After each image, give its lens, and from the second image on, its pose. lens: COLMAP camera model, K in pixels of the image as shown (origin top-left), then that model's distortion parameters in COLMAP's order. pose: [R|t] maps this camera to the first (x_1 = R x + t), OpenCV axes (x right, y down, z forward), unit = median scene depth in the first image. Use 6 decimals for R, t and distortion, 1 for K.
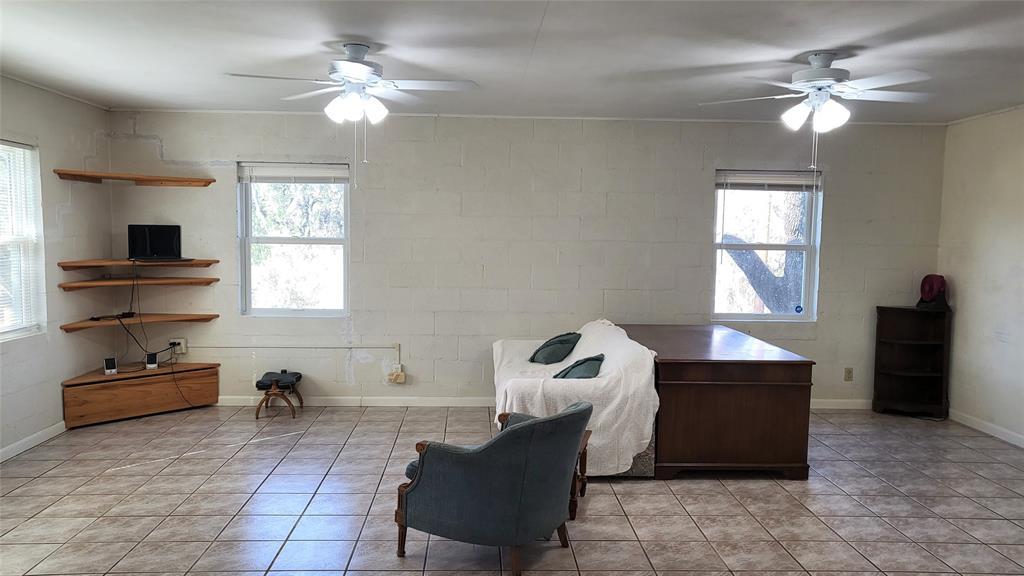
lens RADIAL K [[792.1, 0, 498.6], [0, 792.1, 301.6], [0, 0, 1]] dist [0.022104, 0.005170]
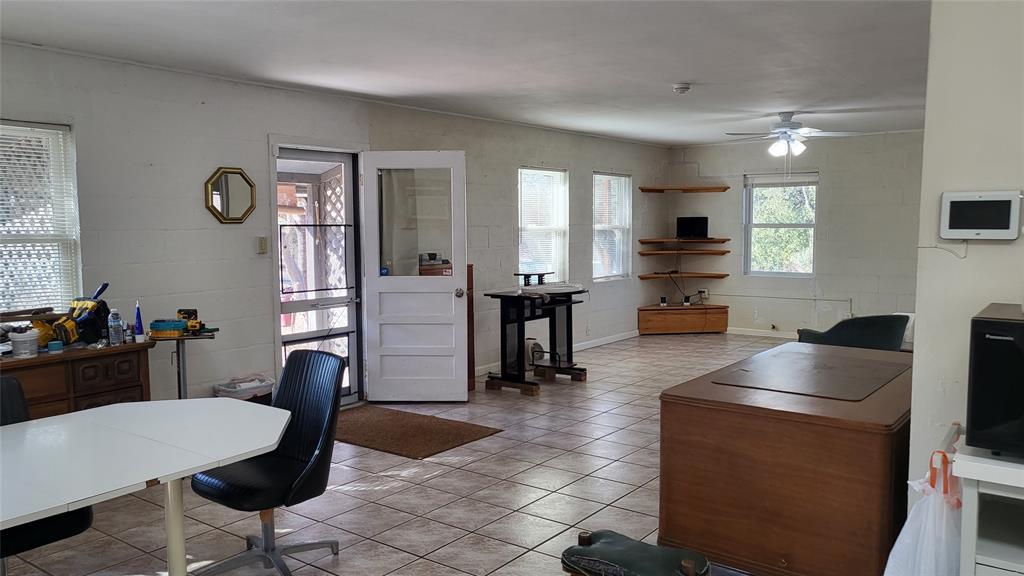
lens RADIAL K [[792.1, 0, 516.3], [0, 792.1, 286.9], [0, 0, 1]] dist [0.022104, 0.005170]
pose [[0.781642, 0.033400, -0.622833, 0.300062], [-0.039922, 0.999197, 0.003481, 0.054675], [0.622449, 0.022144, 0.782347, -0.486302]]
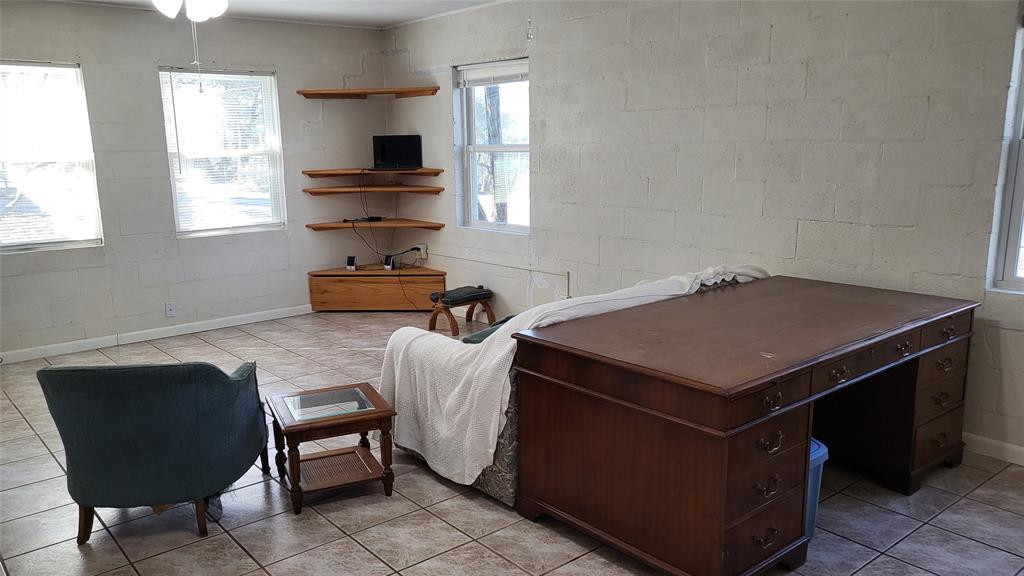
lens RADIAL K [[792.1, 0, 497.3], [0, 792.1, 300.0], [0, 0, 1]] dist [0.022104, 0.005170]
pose [[0.609784, 0.133946, -0.781167, 0.512428], [-0.043628, 0.989794, 0.135663, -0.028641], [0.791366, -0.048644, 0.609404, 0.452379]]
